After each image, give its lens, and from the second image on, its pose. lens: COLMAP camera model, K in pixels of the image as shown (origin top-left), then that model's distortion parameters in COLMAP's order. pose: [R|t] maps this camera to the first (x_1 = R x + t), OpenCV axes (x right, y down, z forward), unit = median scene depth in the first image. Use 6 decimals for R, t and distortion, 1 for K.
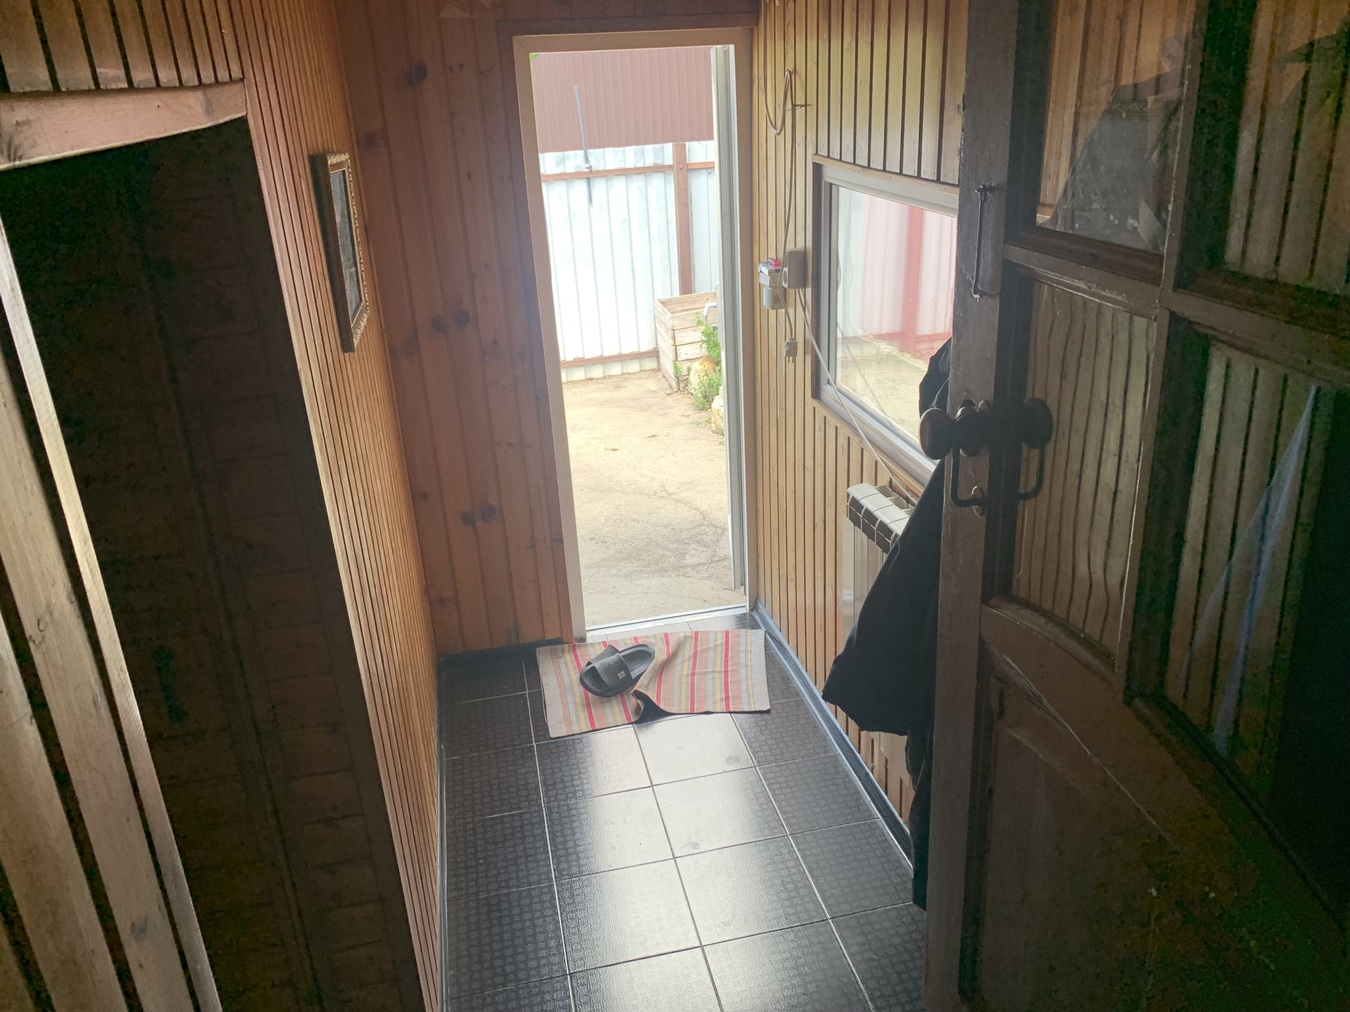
lens RADIAL K [[1029.4, 0, 680.7], [0, 1029.4, 481.9], [0, 0, 1]] dist [0.011461, -0.008409]
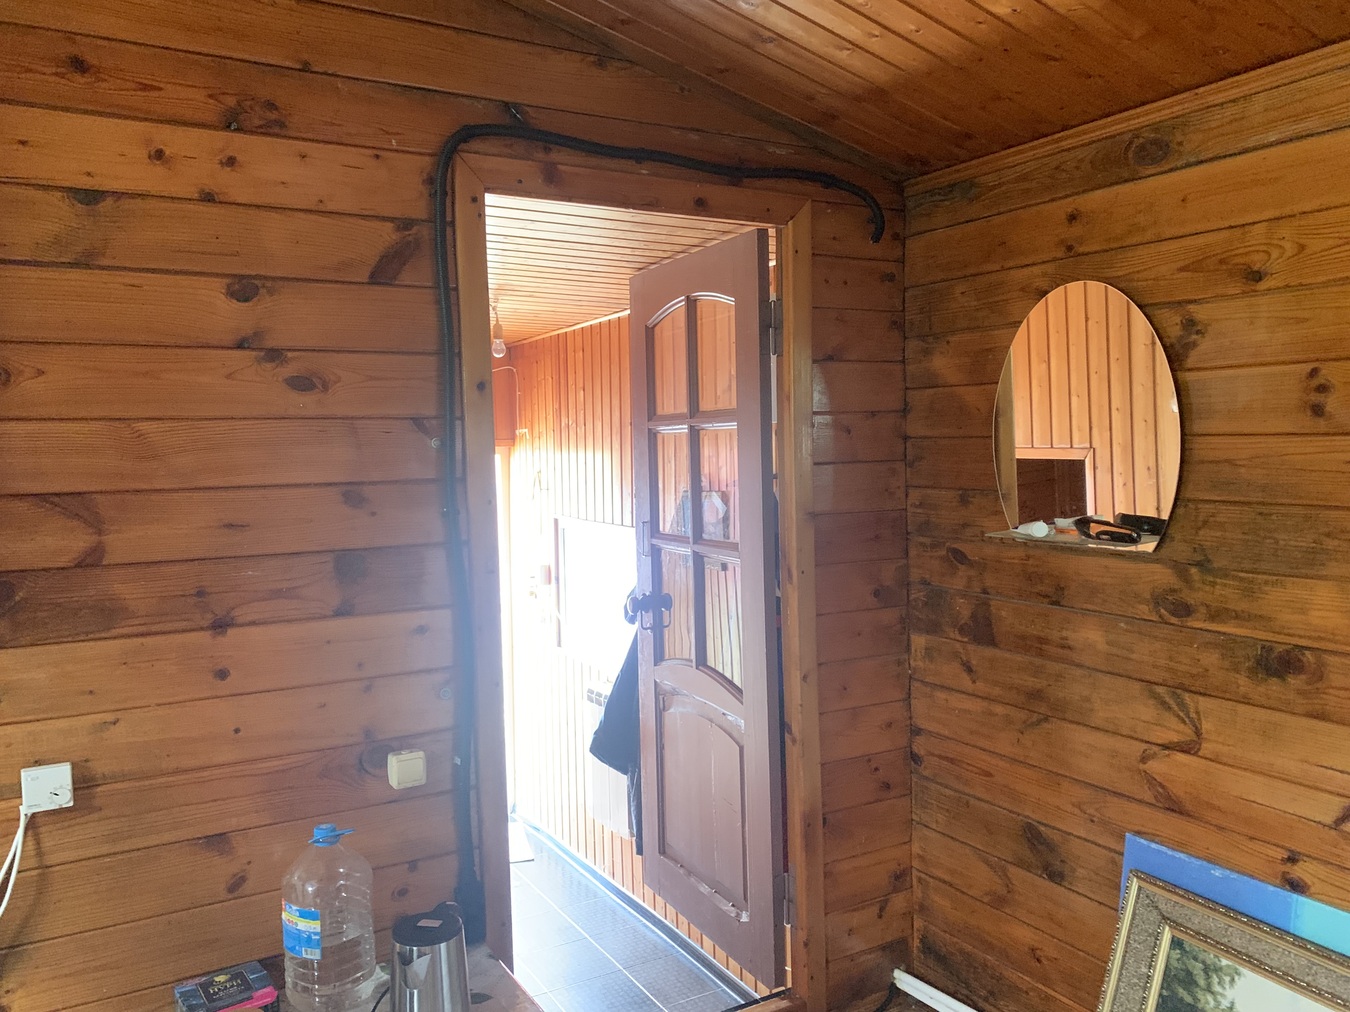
lens RADIAL K [[1029.4, 0, 680.7], [0, 1029.4, 481.9], [0, 0, 1]] dist [0.011461, -0.008409]
pose [[0.951469, 0.016523, 0.307301, -0.508796], [0.088225, 0.941999, -0.323812, 0.565000], [-0.294828, 0.335208, 0.894825, -1.699663]]
